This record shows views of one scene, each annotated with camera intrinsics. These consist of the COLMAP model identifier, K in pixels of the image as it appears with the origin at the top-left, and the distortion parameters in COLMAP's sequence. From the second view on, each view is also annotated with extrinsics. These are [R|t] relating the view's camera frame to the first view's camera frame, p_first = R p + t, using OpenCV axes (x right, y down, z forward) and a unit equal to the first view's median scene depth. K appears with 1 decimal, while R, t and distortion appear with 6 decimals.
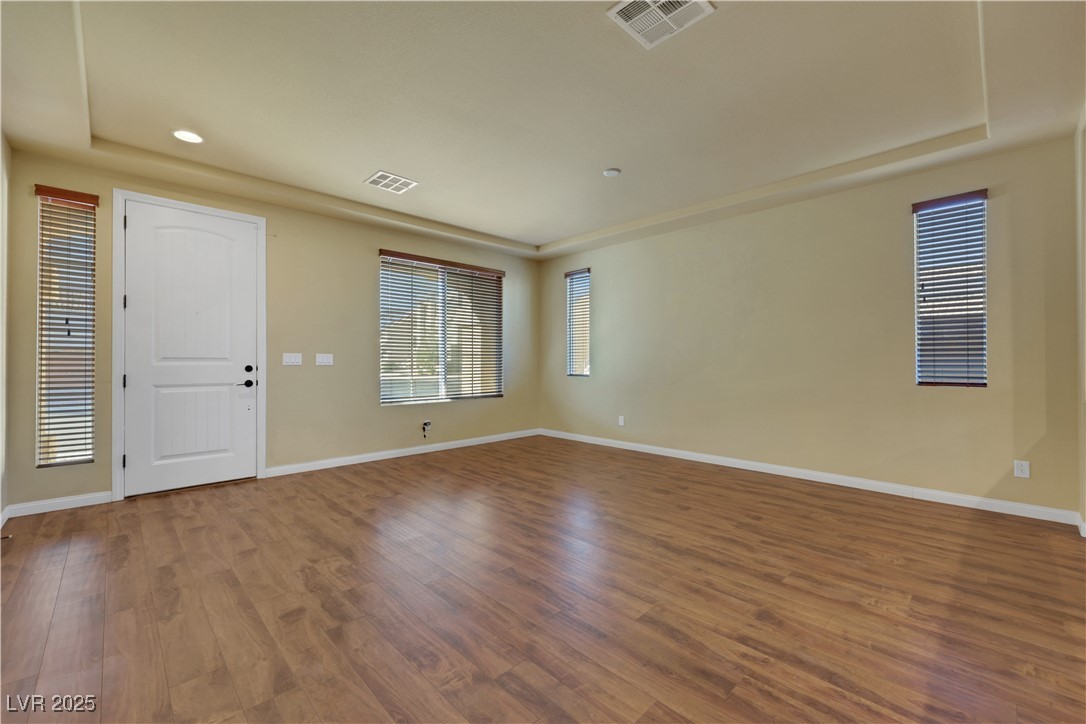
lens RADIAL K [[449.7, 0, 540.9], [0, 449.7, 356.5], [0, 0, 1]] dist [0.000266, -0.001334]
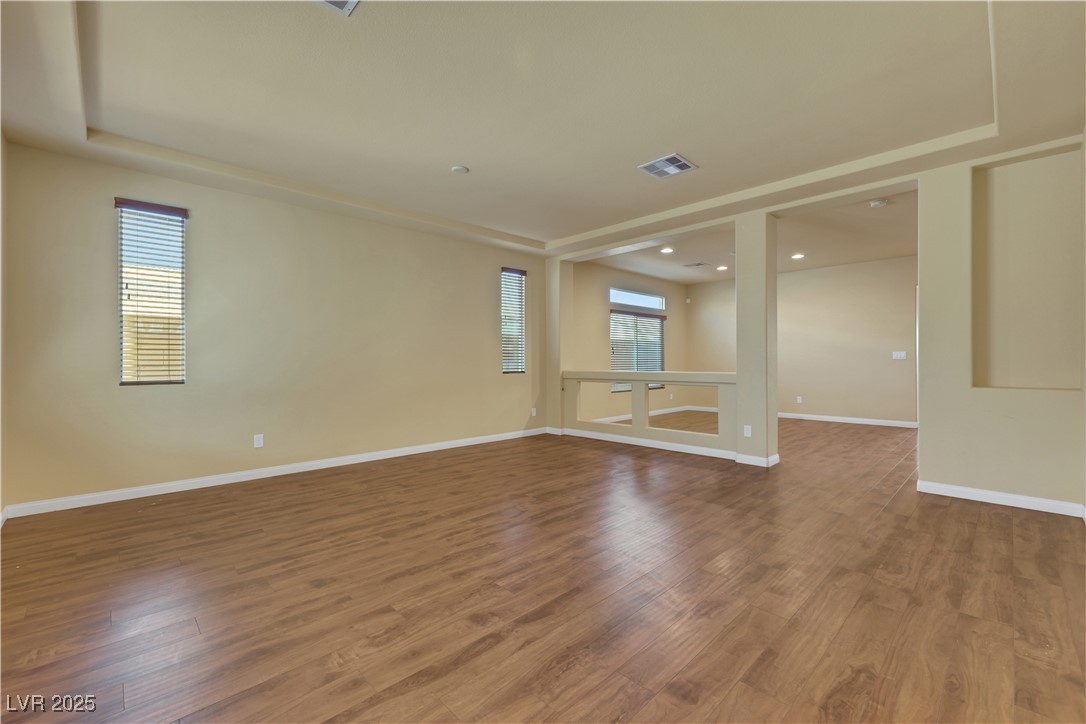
lens RADIAL K [[449.7, 0, 547.0], [0, 449.7, 359.8], [0, 0, 1]] dist [0.000266, -0.001334]
pose [[-0.010194, 0.001910, 0.999946, -0.974877], [-0.009897, 0.999949, -0.002011, 0.014357], [-0.999899, -0.009916, -0.010175, 0.945376]]
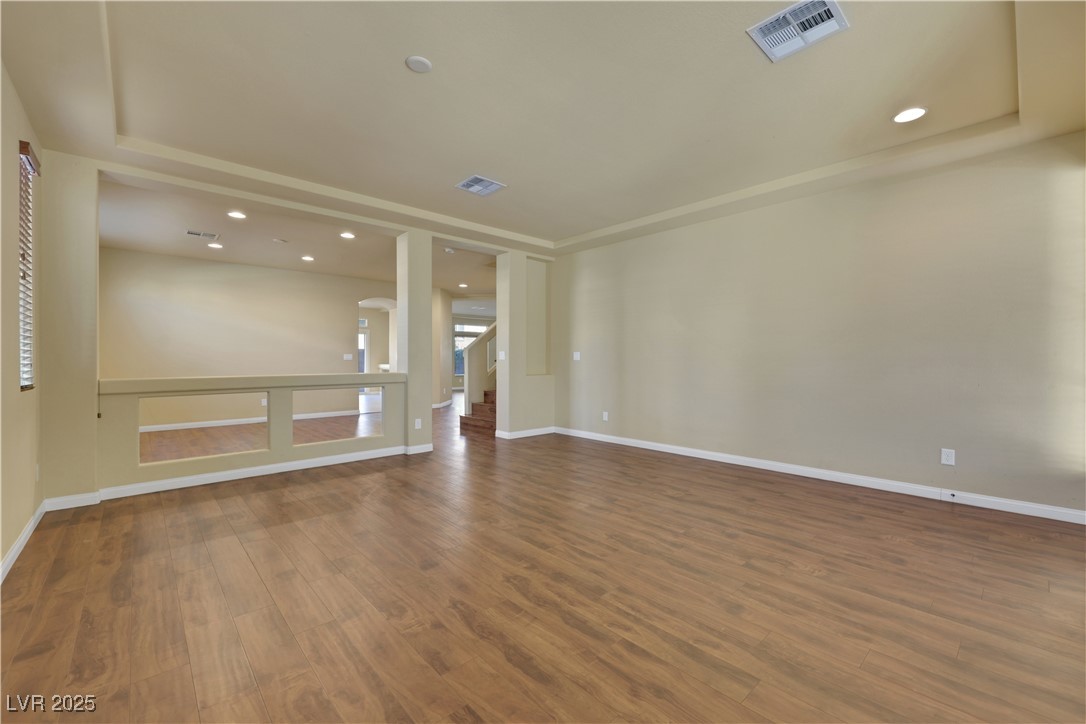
lens RADIAL K [[449.7, 0, 545.3], [0, 449.7, 372.0], [0, 0, 1]] dist [0.000266, -0.001334]
pose [[-0.999815, 0.000825, 0.019194, -0.044066], [0.001155, 0.999852, 0.017186, 0.018810], [-0.019176, 0.017205, -0.999668, 1.895909]]
